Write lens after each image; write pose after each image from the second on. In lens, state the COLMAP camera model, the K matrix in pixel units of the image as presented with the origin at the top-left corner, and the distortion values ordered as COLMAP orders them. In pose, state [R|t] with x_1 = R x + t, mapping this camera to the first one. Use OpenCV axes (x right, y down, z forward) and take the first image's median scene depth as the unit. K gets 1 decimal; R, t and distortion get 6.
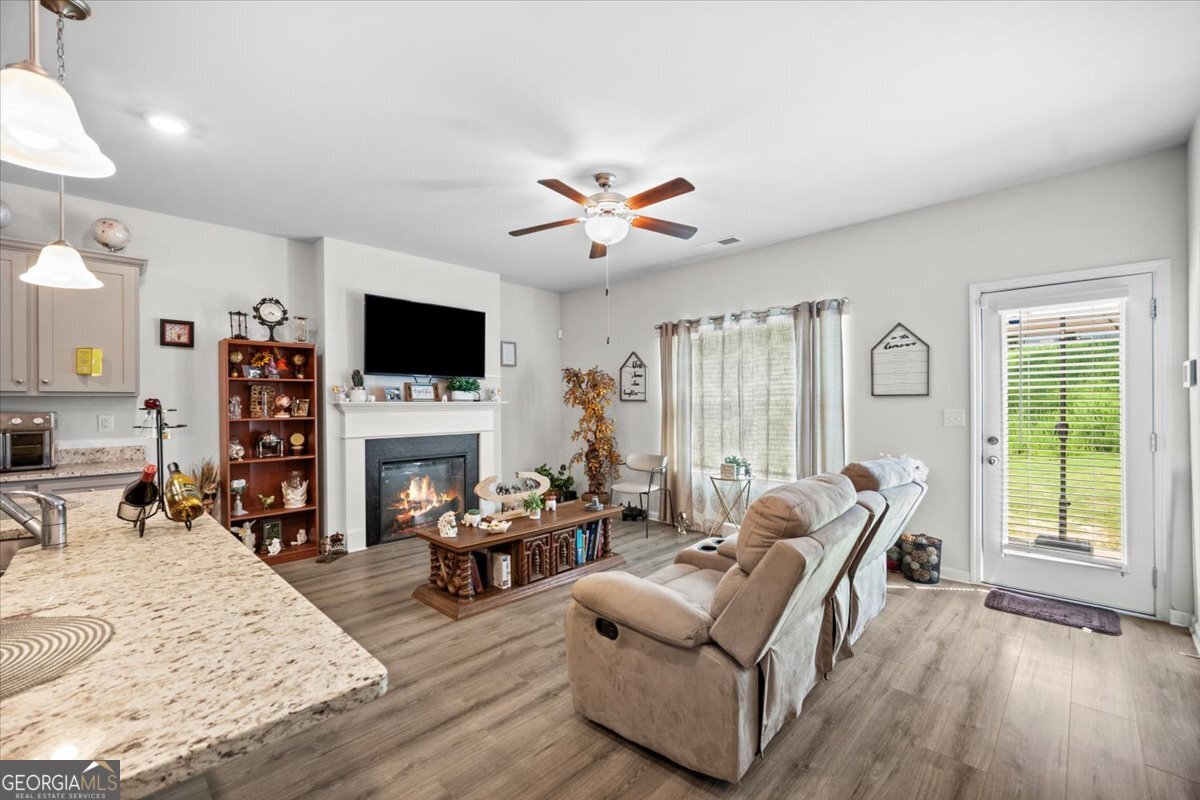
lens RADIAL K [[500.3, 0, 596.8], [0, 500.3, 402.3], [0, 0, 1]] dist [-0.001253, -0.000221]
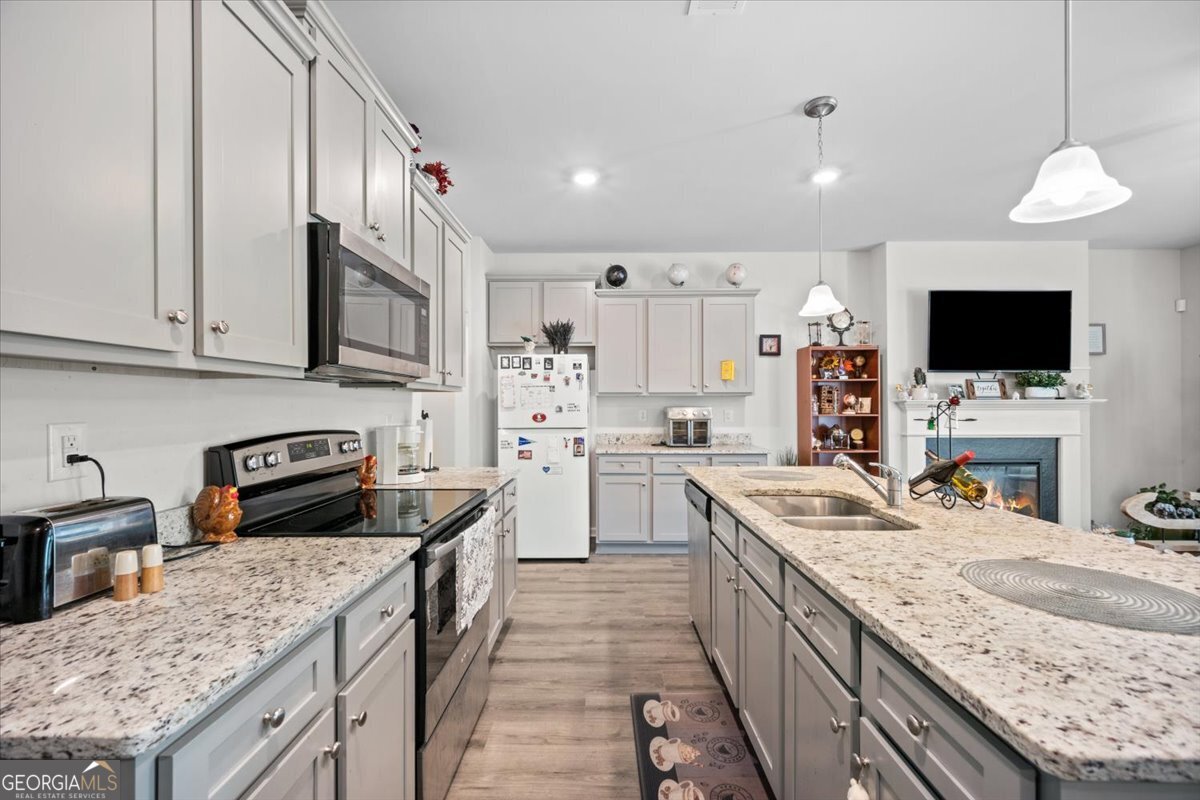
lens RADIAL K [[500.3, 0, 601.6], [0, 500.3, 401.7], [0, 0, 1]] dist [-0.001253, -0.000221]
pose [[0.692992, -0.000734, -0.720945, -0.207078], [-0.000591, 0.999999, -0.001586, 0.005069], [0.720945, 0.001525, 0.692991, -0.155083]]
